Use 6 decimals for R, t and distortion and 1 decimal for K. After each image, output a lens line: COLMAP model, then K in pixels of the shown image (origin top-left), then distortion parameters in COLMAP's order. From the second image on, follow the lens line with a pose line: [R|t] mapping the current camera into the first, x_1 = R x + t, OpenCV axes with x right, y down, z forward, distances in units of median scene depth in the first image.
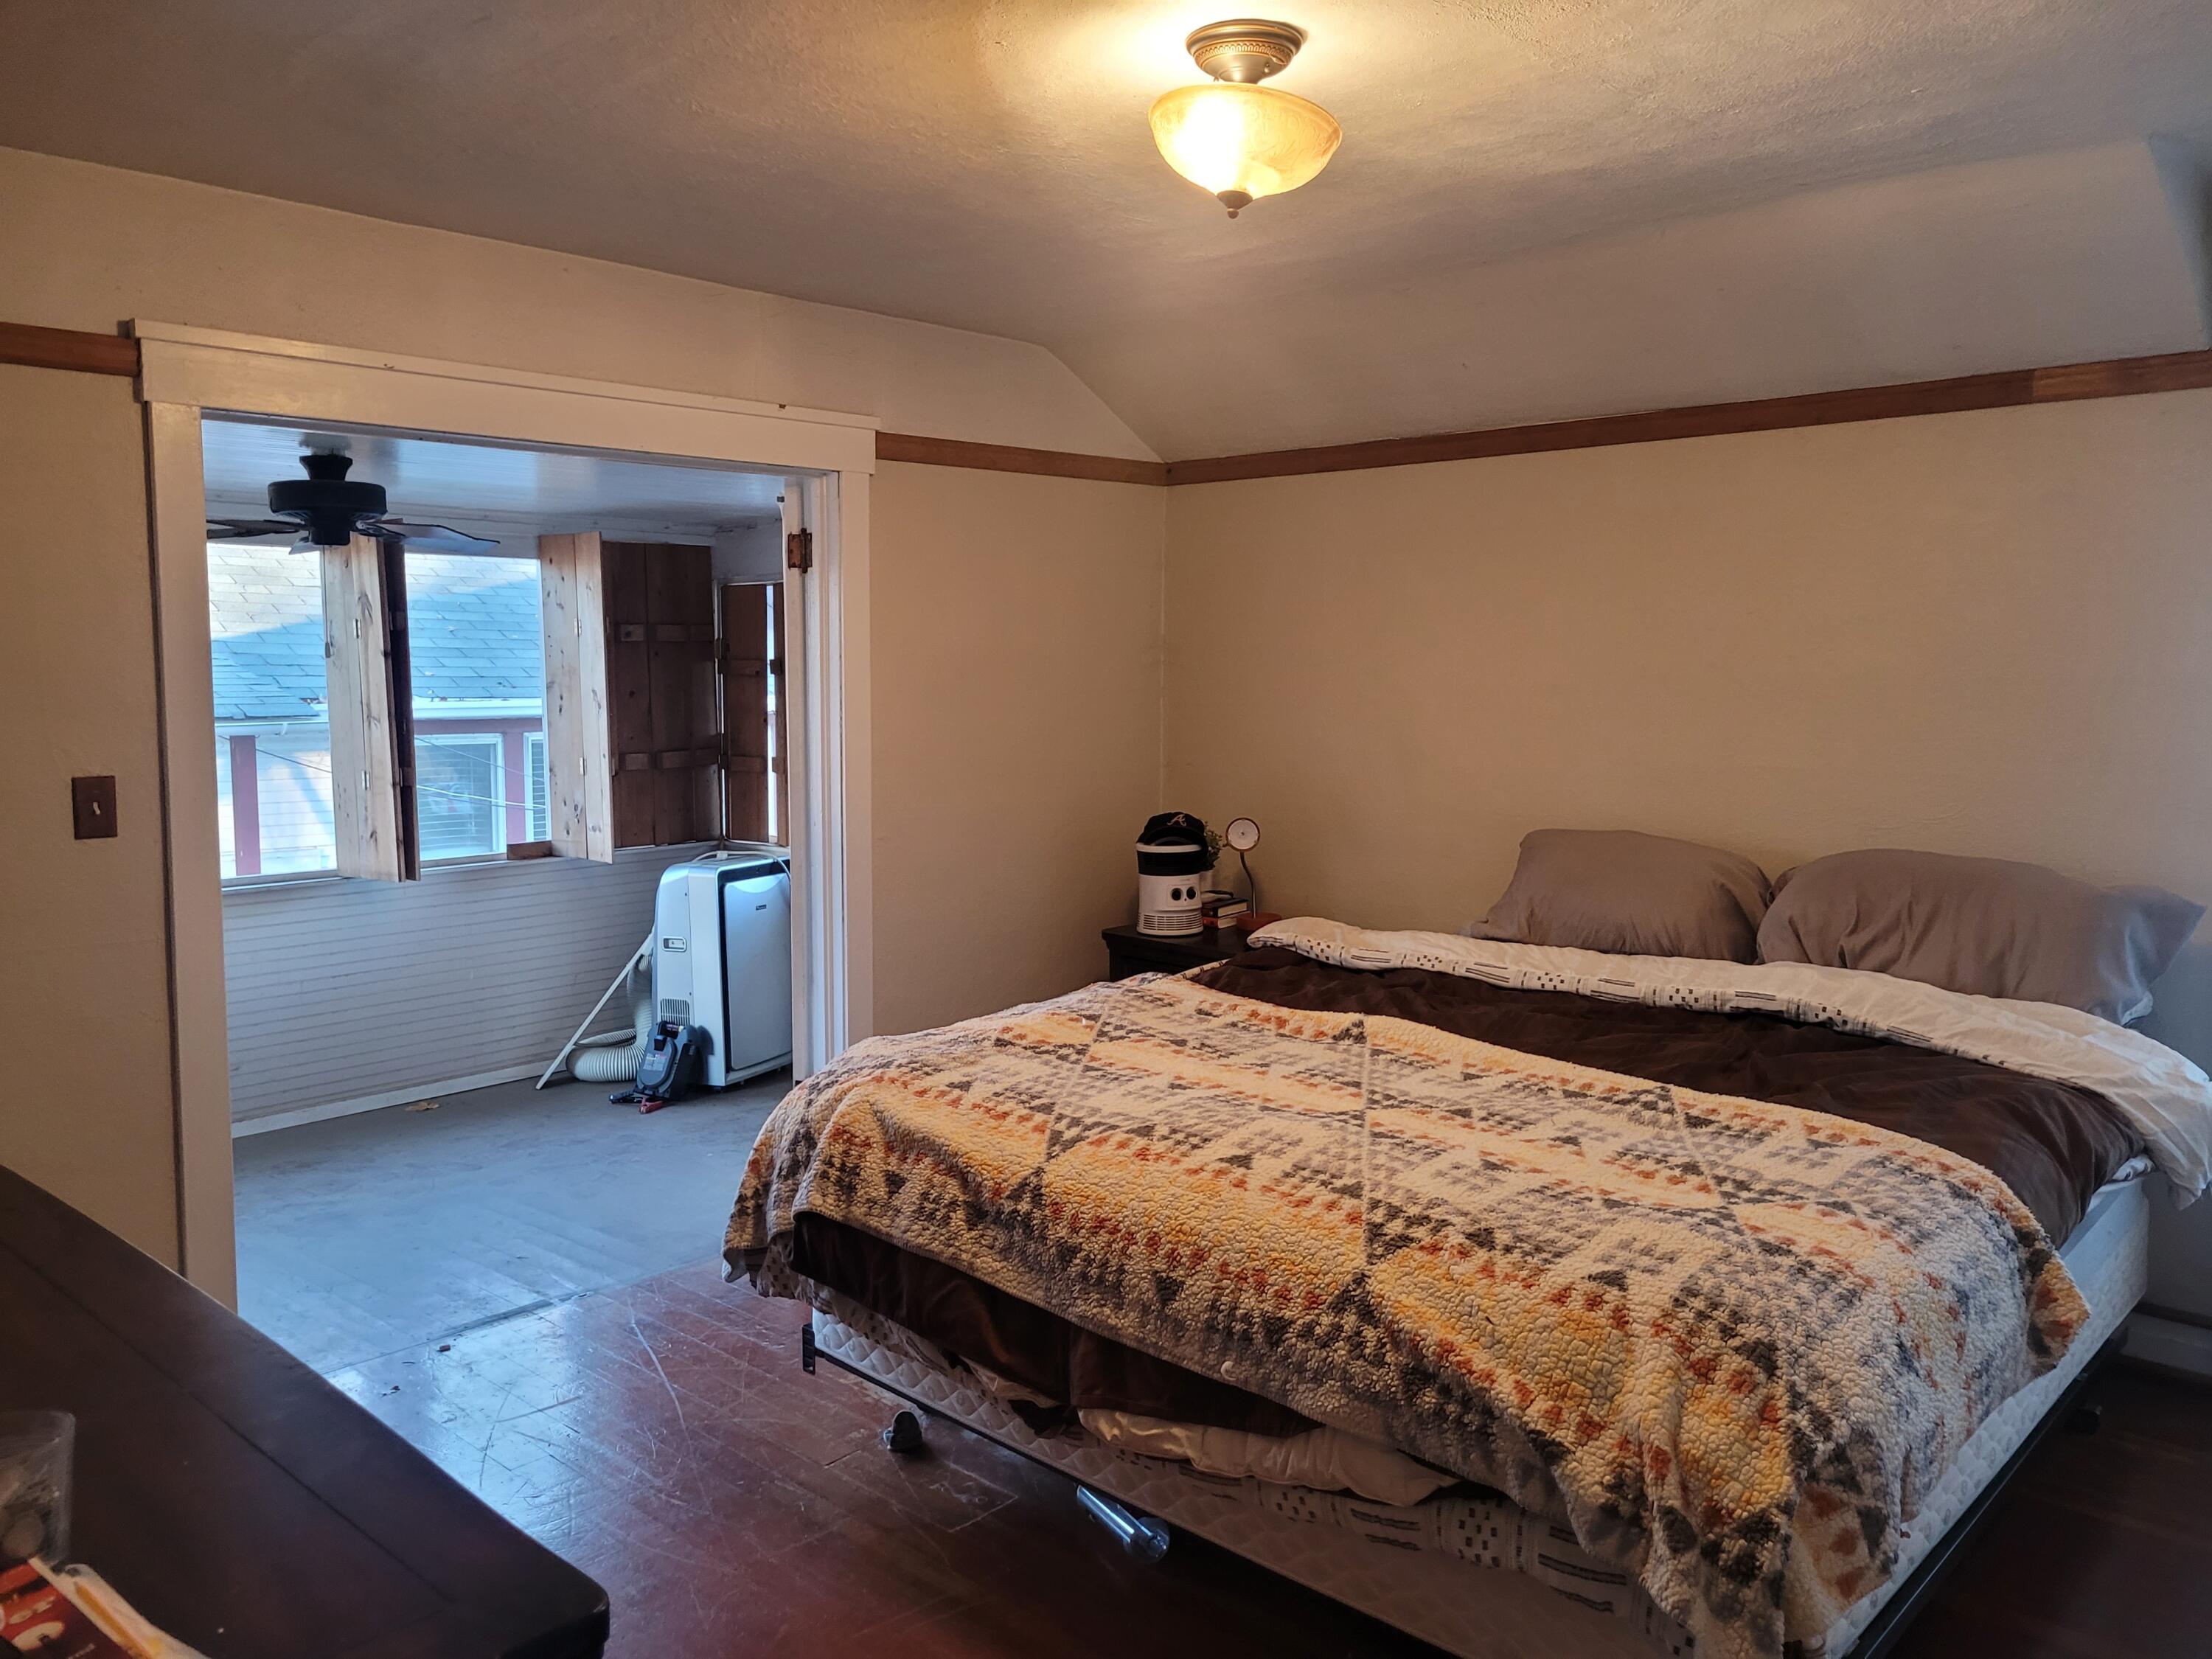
lens RADIAL K [[1666.1, 0, 1085.2], [0, 1666.1, 827.5], [0, 0, 1]] dist [0.049907, -0.027965]
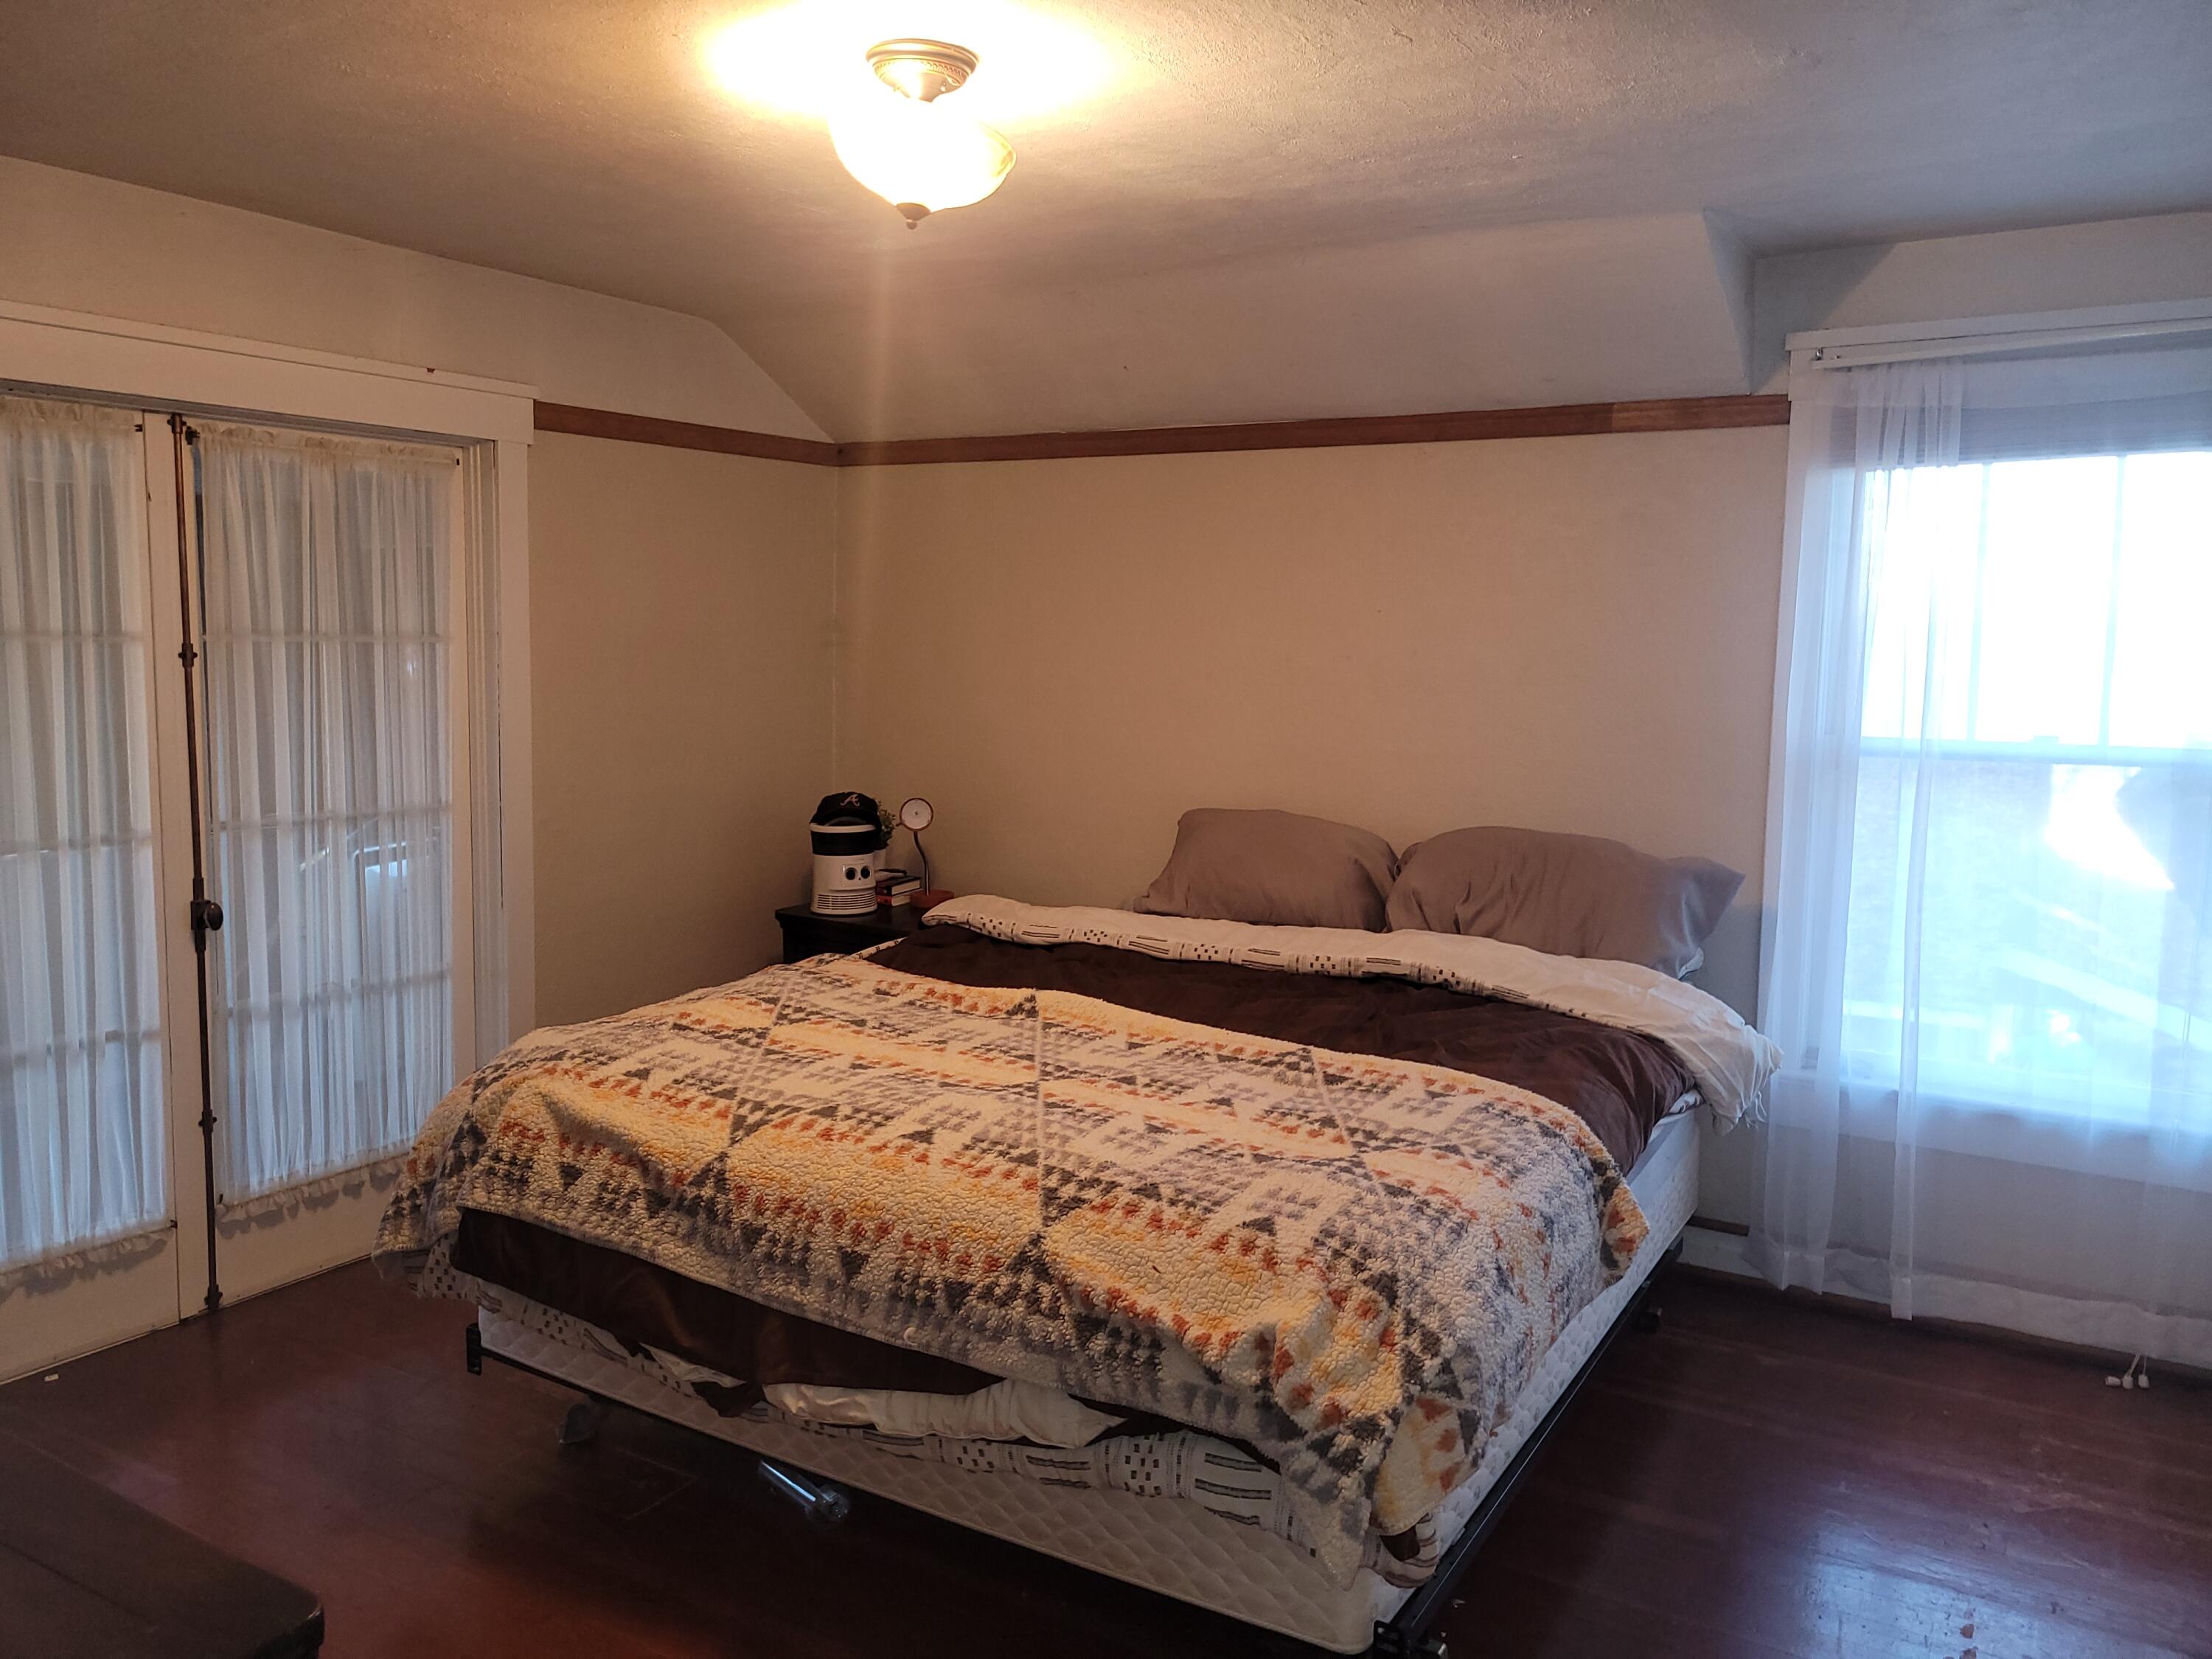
lens RADIAL K [[1659.7, 0, 1124.3], [0, 1659.7, 826.0], [0, 0, 1]] dist [0.040369, 0.002702]
pose [[0.975055, -0.005391, 0.221898, -0.012533], [0.001463, 0.999839, 0.017862, -0.011800], [-0.221959, -0.017092, 0.974906, -0.036017]]
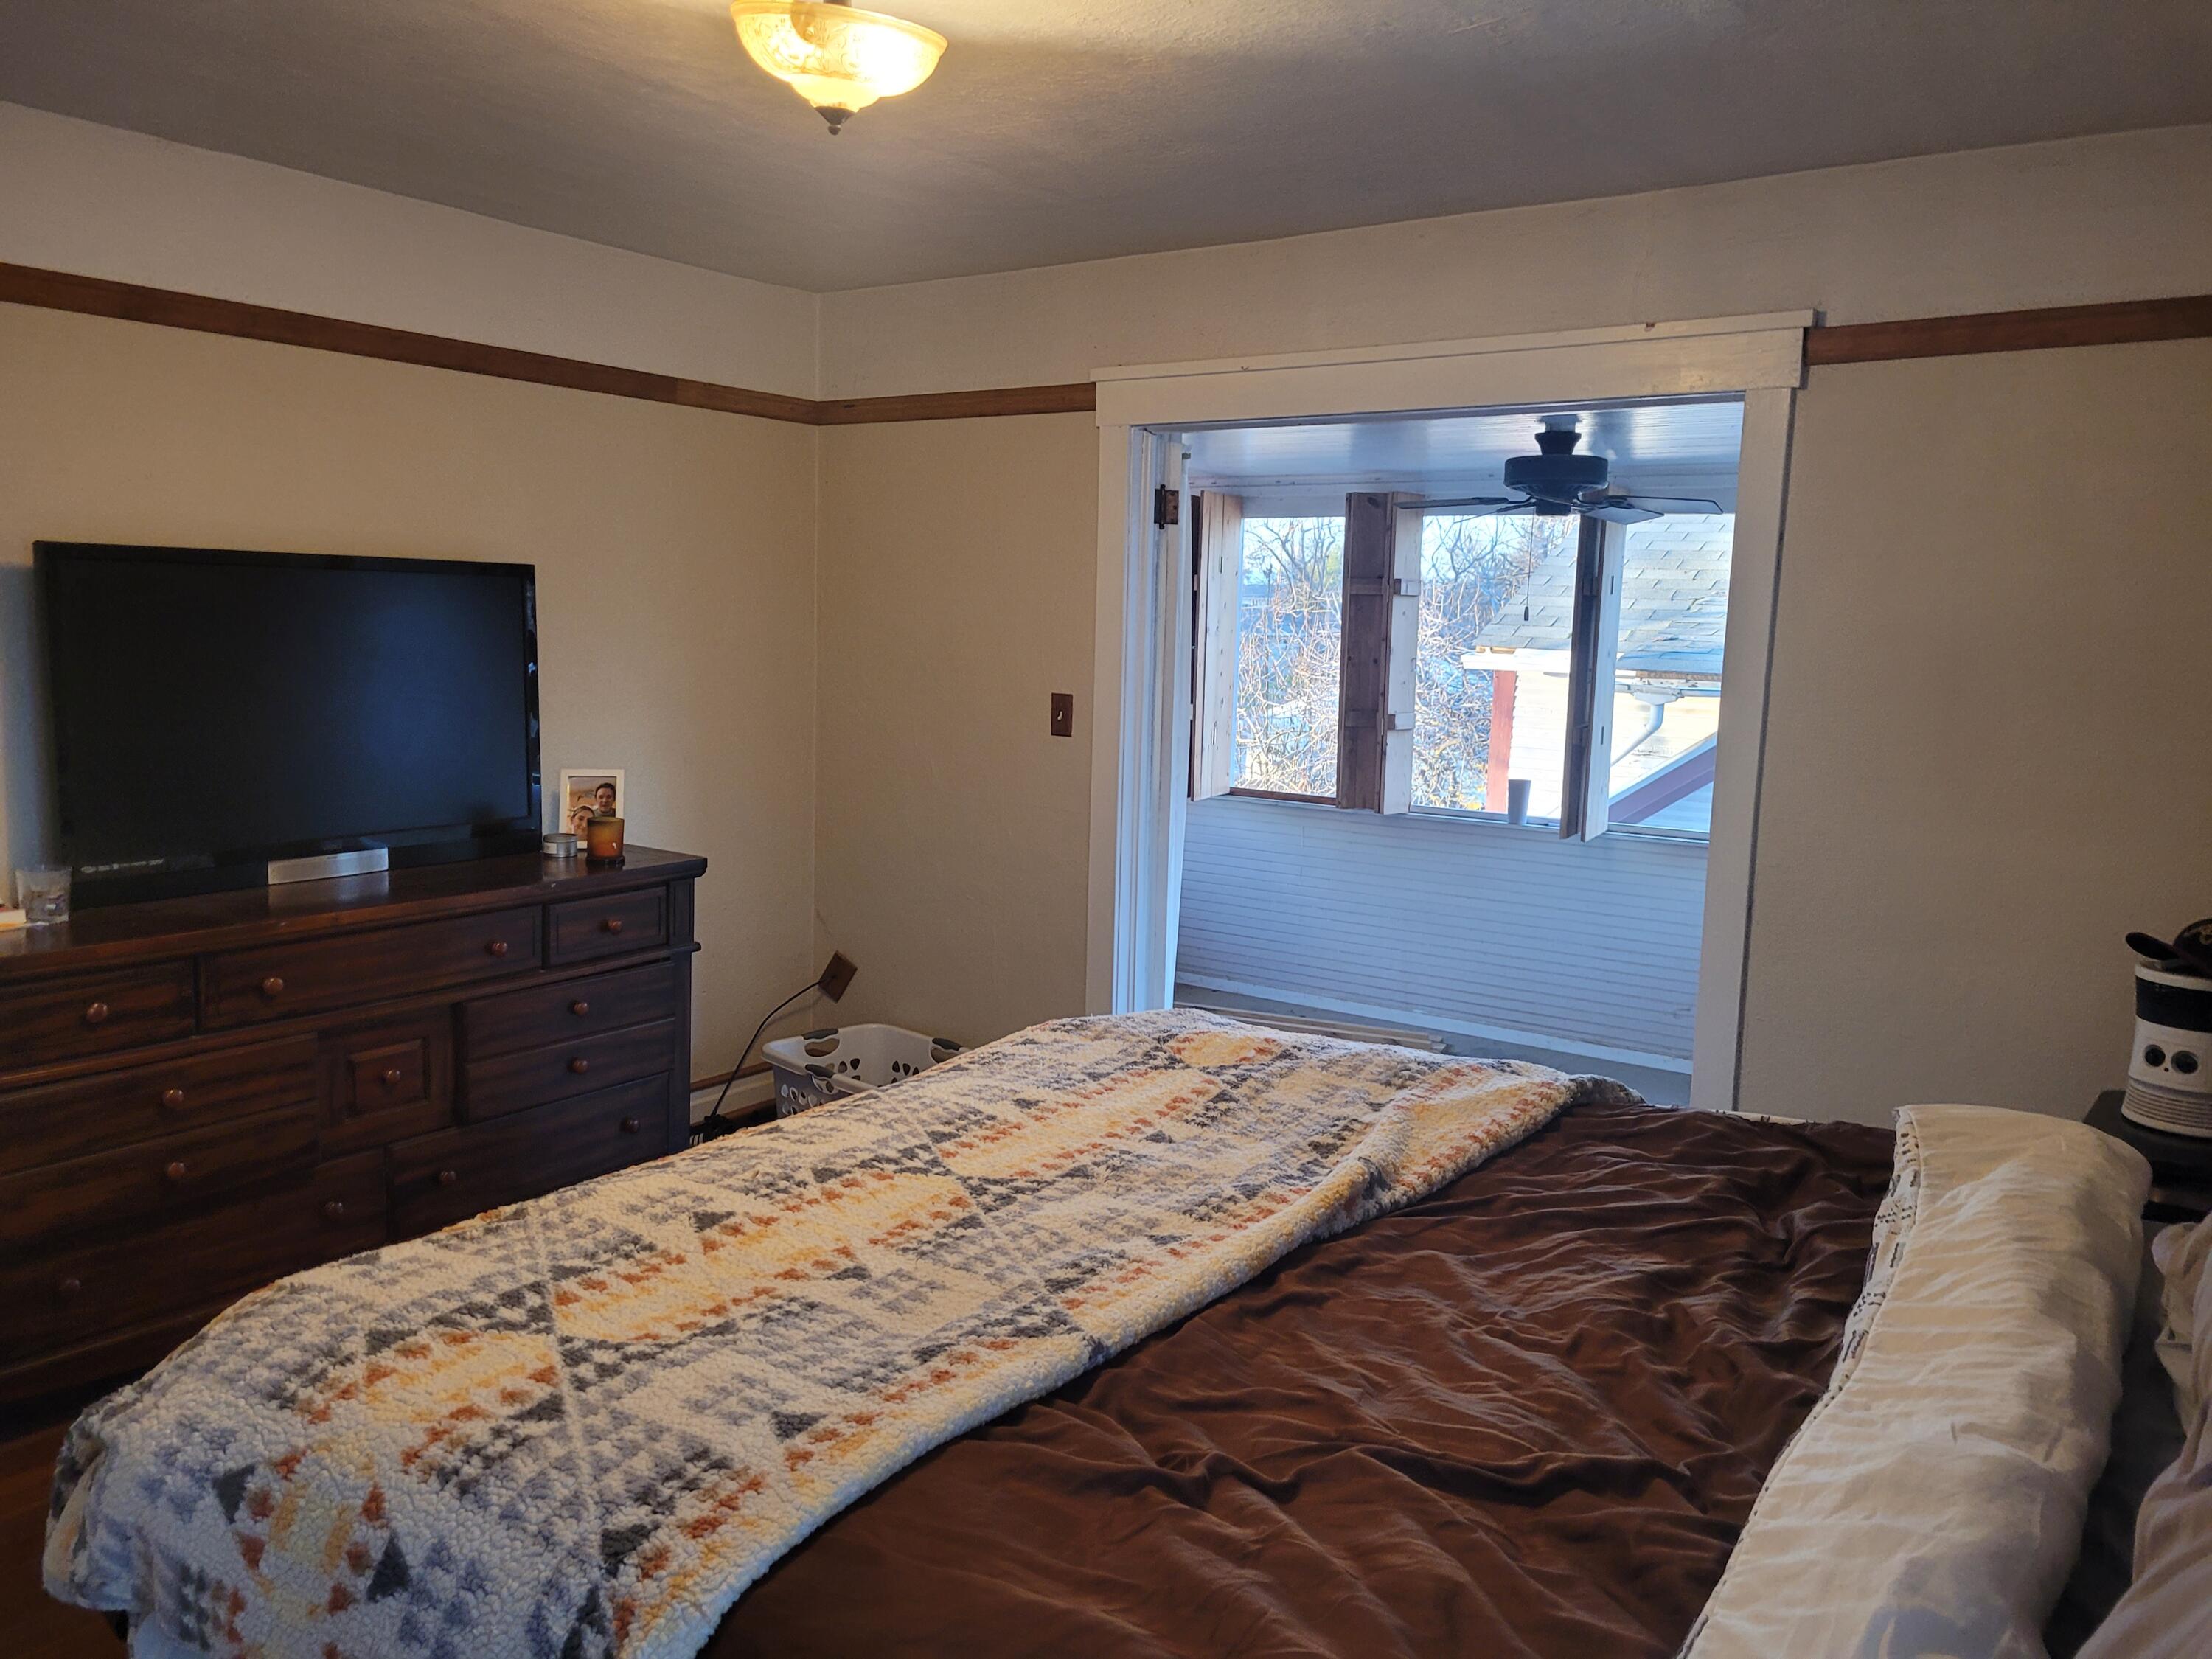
lens RADIAL K [[1666.1, 0, 1085.2], [0, 1666.1, 827.5], [0, 0, 1]] dist [0.049907, -0.027965]
pose [[0.142903, 0.137666, -0.980116, 0.996241], [-0.124794, 0.984882, 0.120140, -0.108412], [0.981838, 0.105144, 0.157922, 0.960395]]
